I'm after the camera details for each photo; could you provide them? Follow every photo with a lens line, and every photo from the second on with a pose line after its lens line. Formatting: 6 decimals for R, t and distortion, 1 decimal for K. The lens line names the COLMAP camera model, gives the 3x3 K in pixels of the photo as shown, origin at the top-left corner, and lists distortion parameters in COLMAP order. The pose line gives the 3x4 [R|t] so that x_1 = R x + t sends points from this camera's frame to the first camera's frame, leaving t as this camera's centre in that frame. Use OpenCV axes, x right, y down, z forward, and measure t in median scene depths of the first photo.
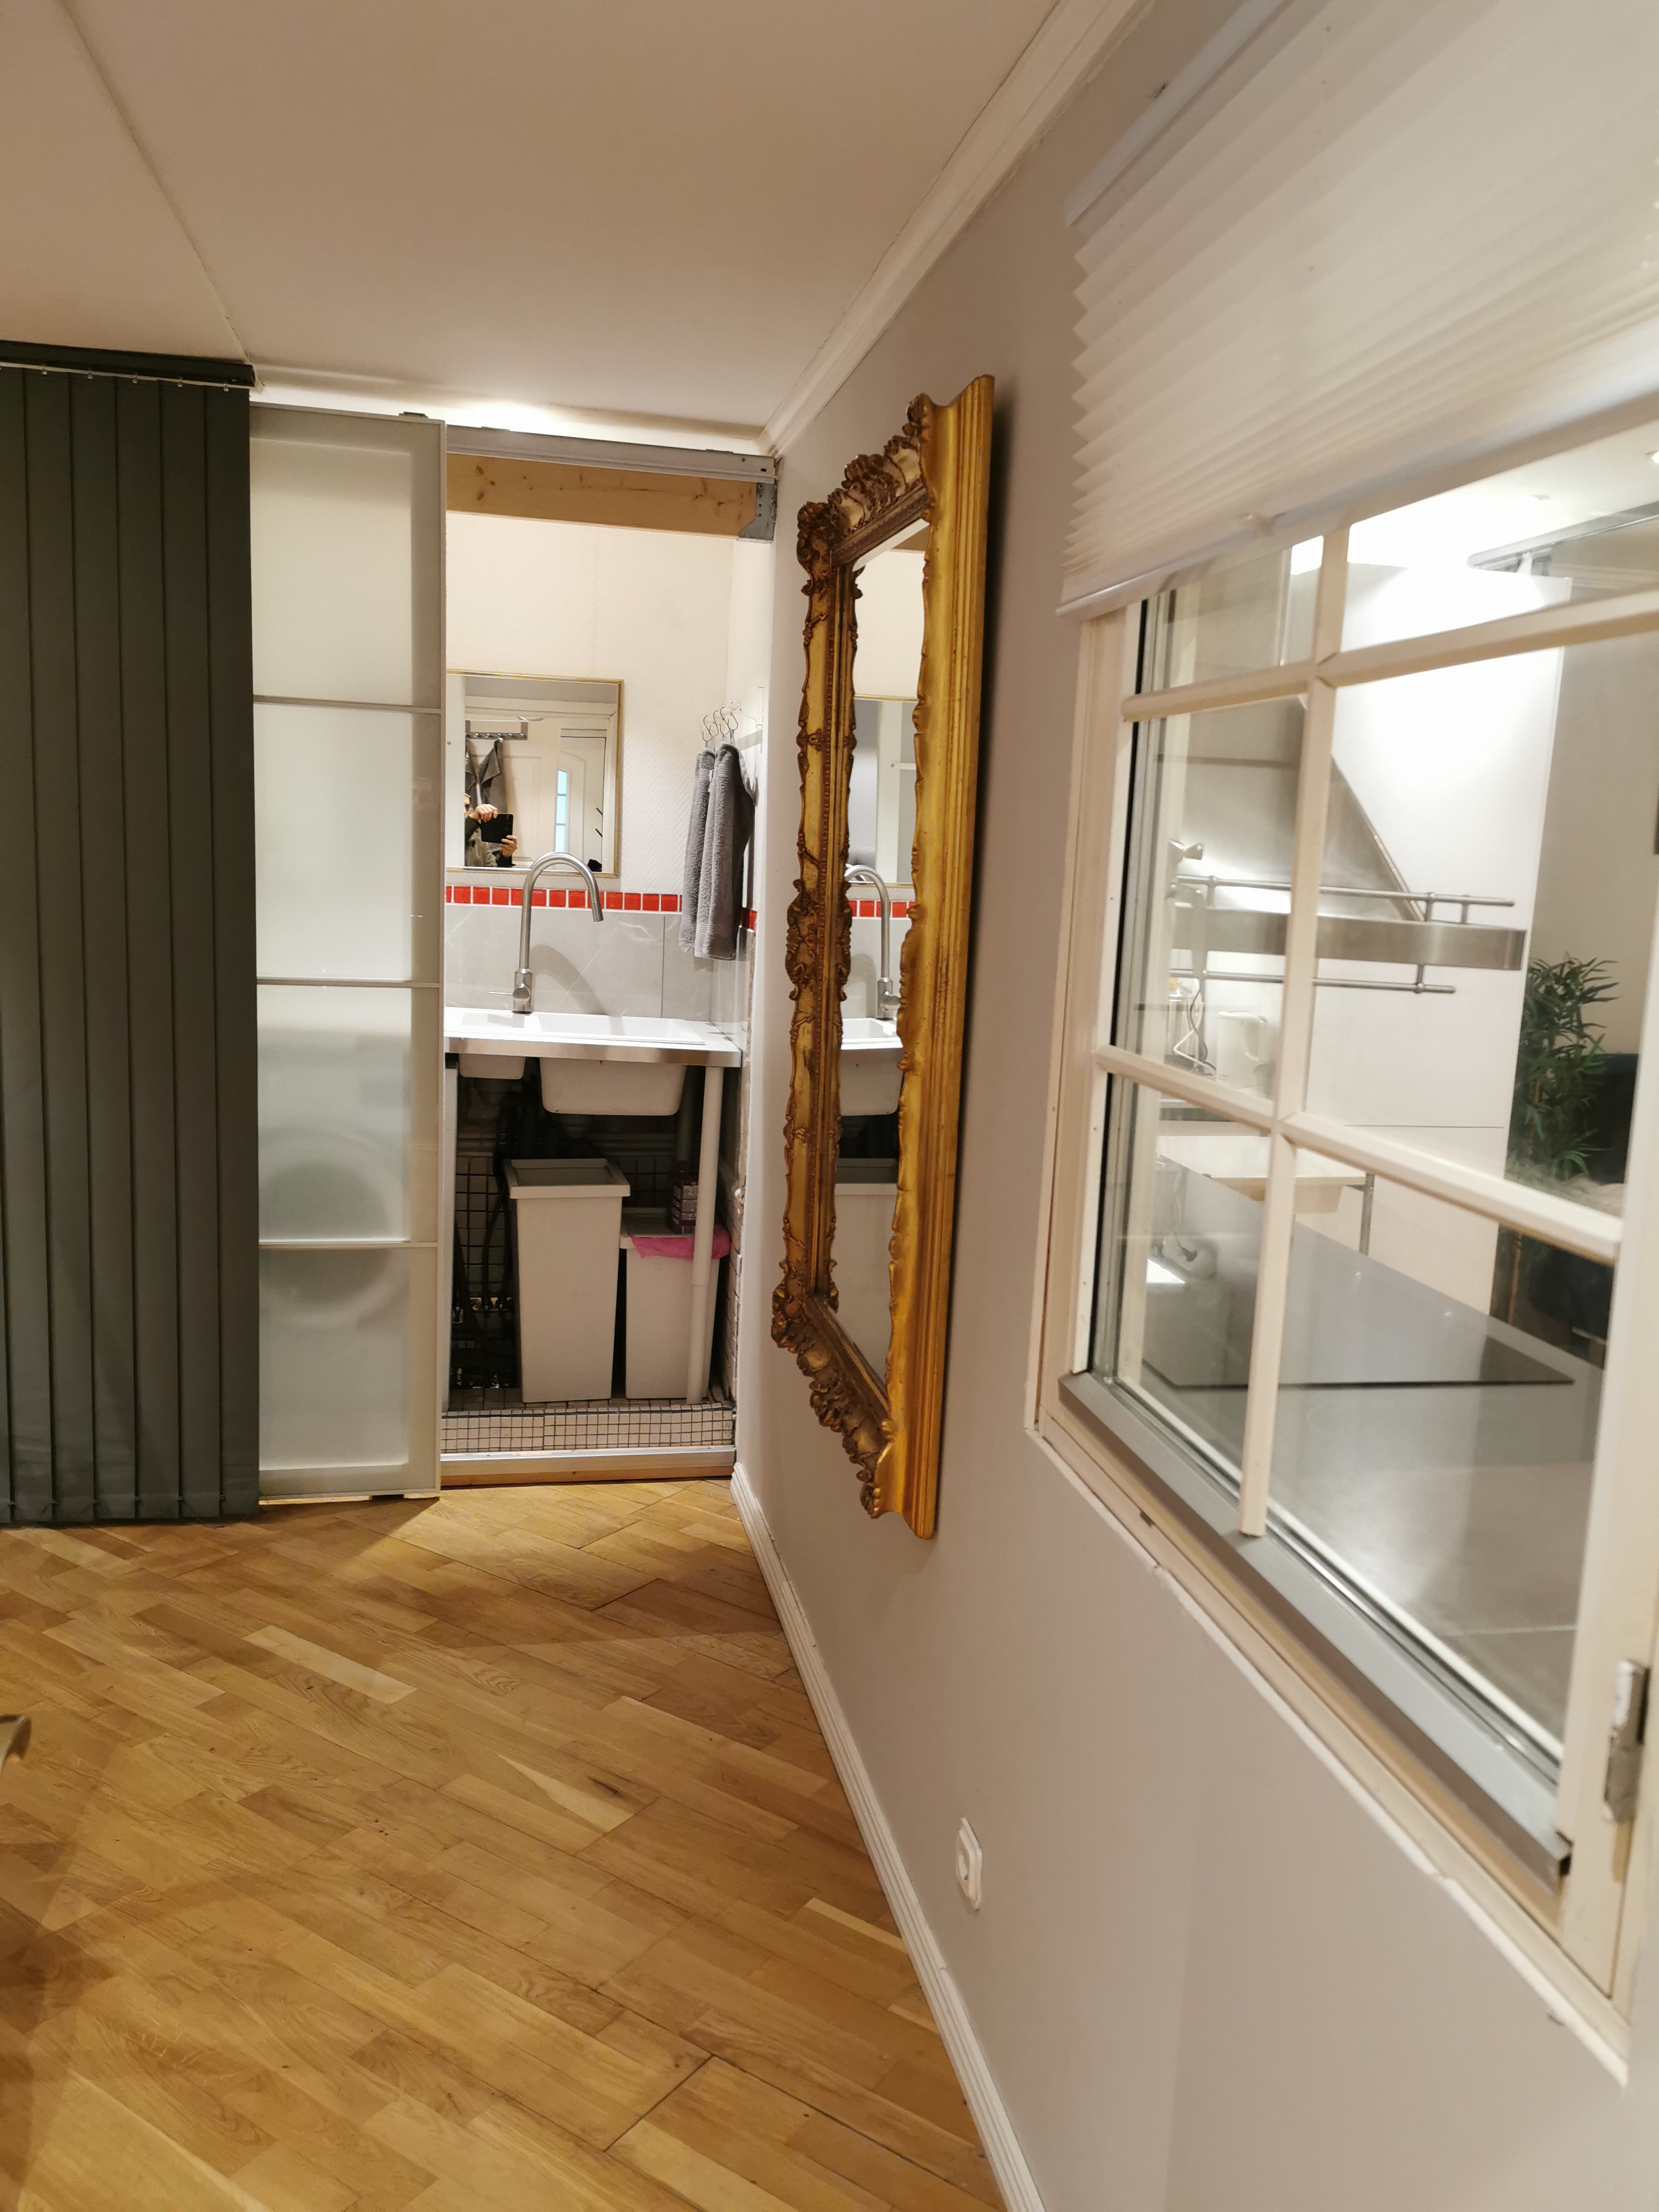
lens RADIAL K [[1782.1, 0, 830.8], [0, 1782.1, 1021.9], [0, 0, 1]] dist [0.073838, -0.003287]
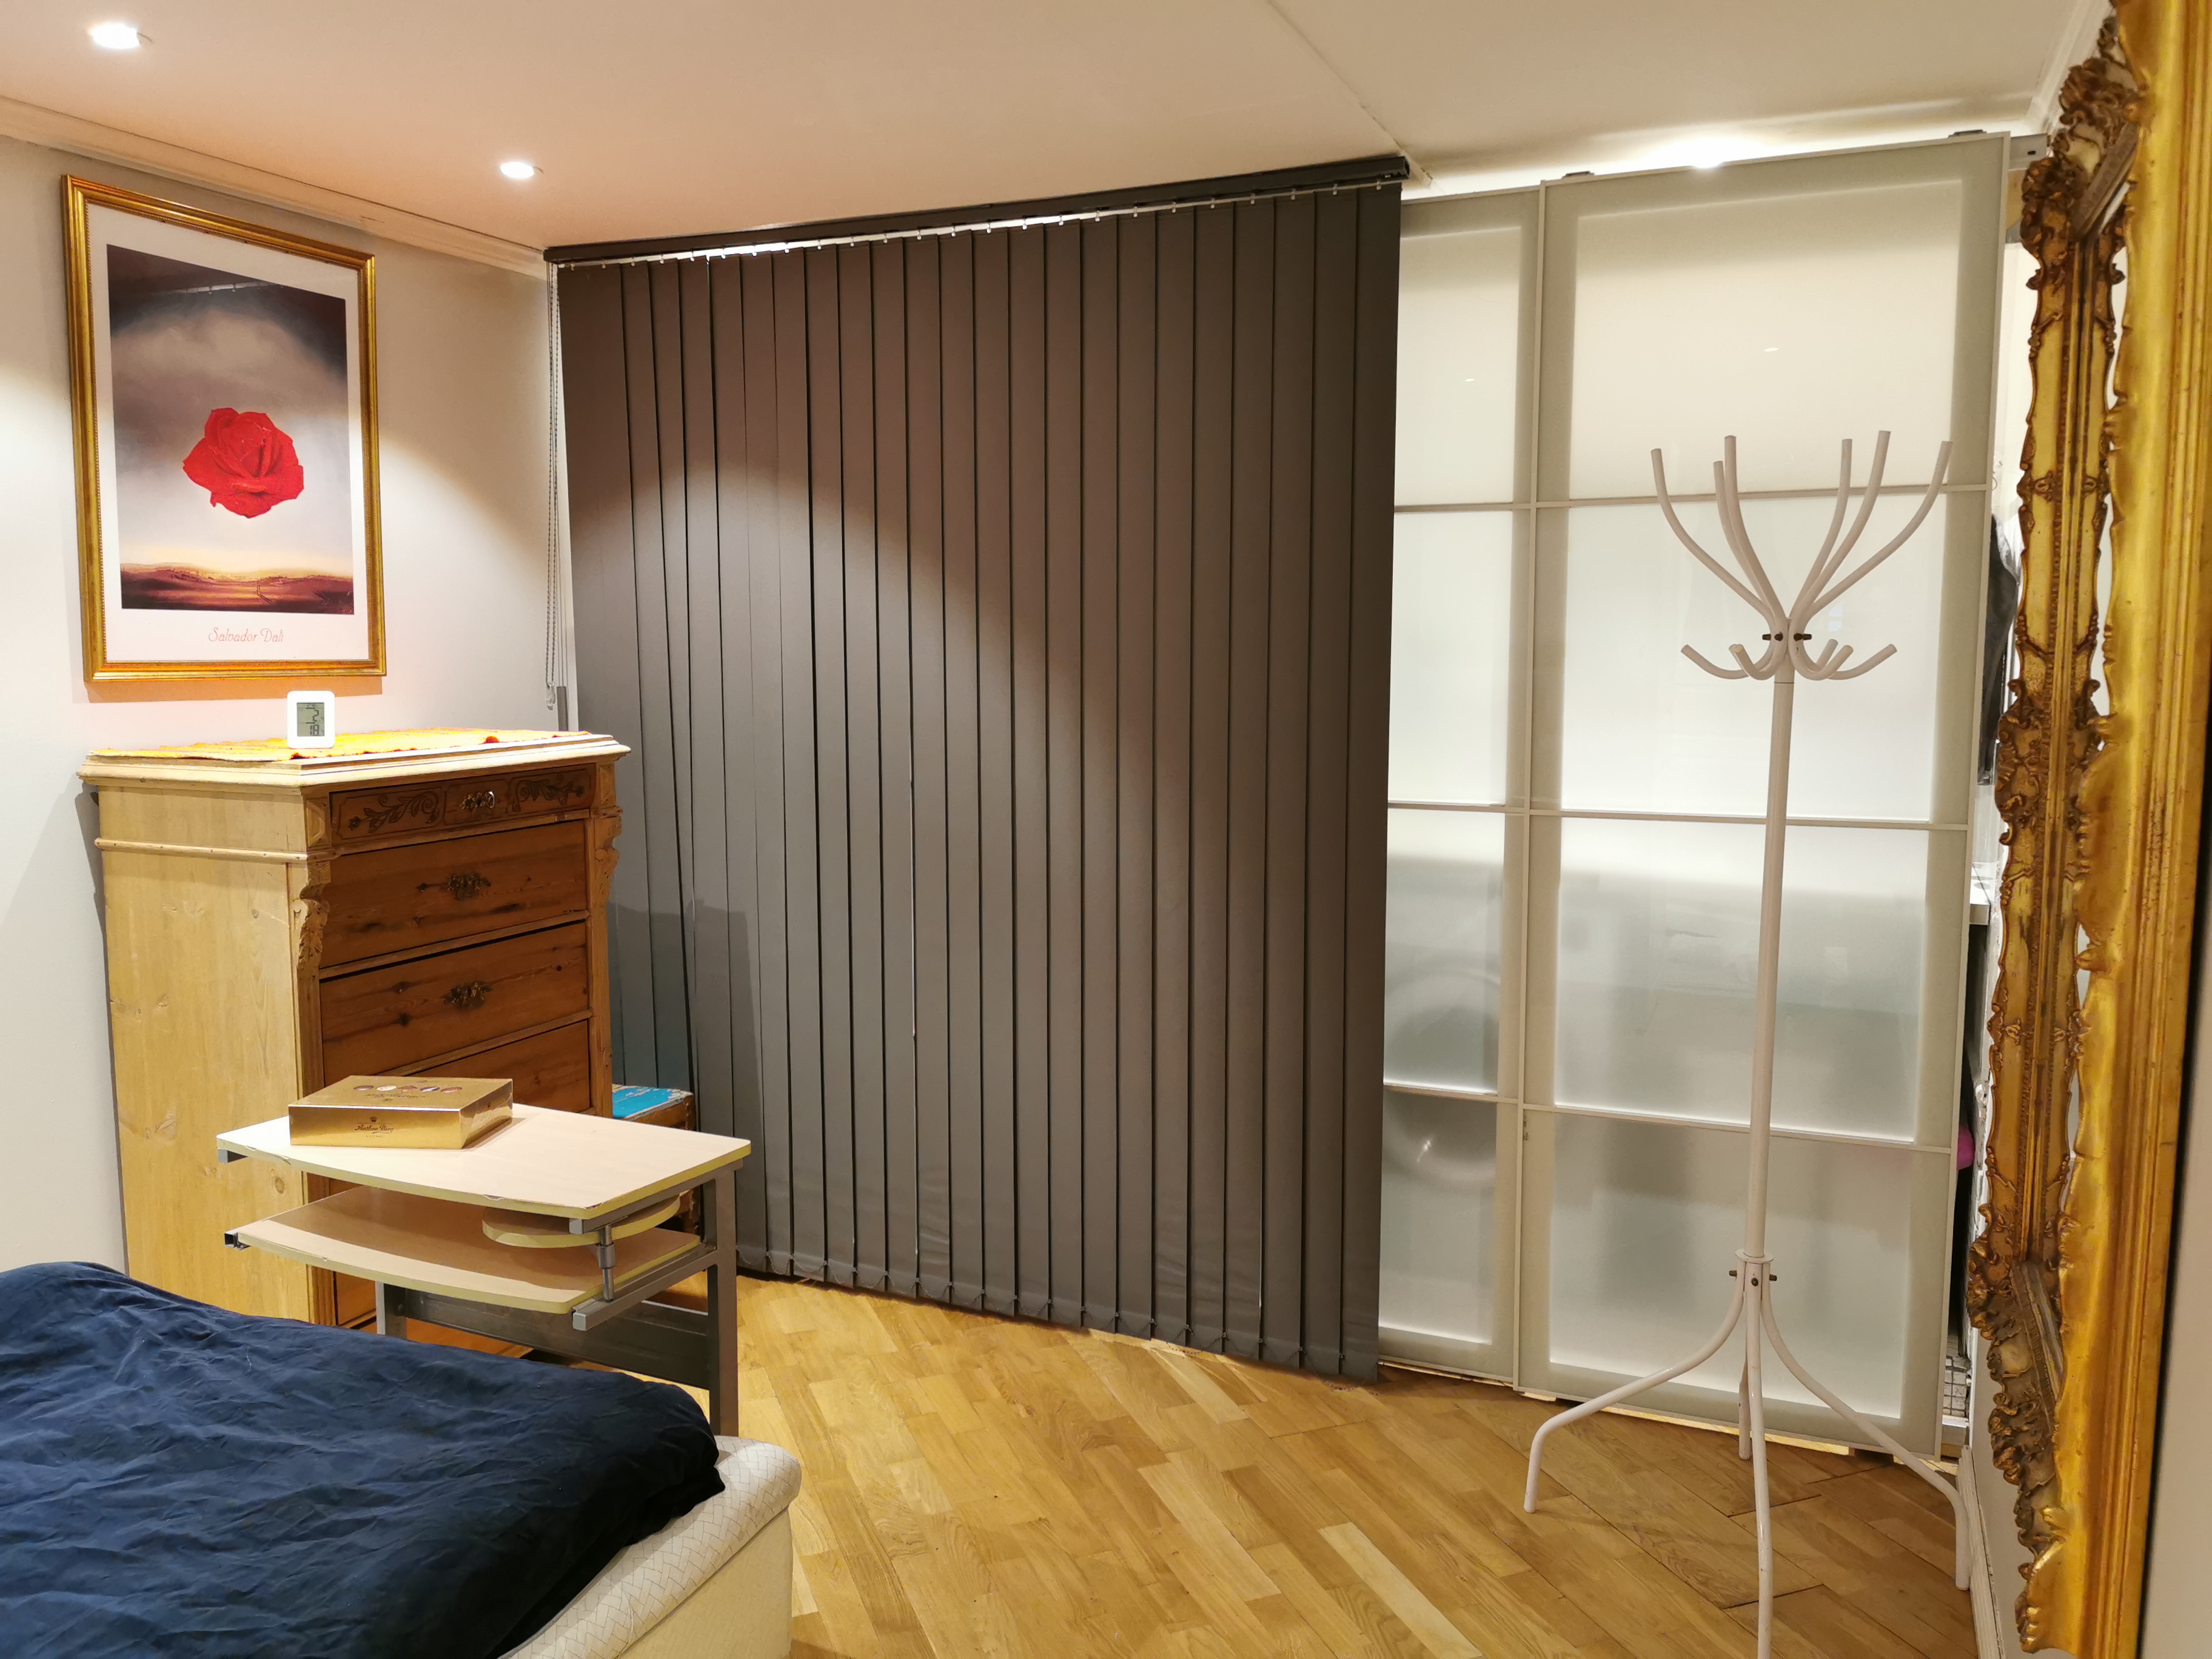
lens RADIAL K [[1706.6, 0, 1114.9], [0, 1706.6, 783.6], [0, 0, 1]] dist [0.084934, -0.097113]
pose [[0.821599, 0.005659, -0.570037, 0.083615], [-0.021050, 0.999570, -0.020416, -0.015249], [0.569676, 0.028773, 0.821365, 0.212169]]
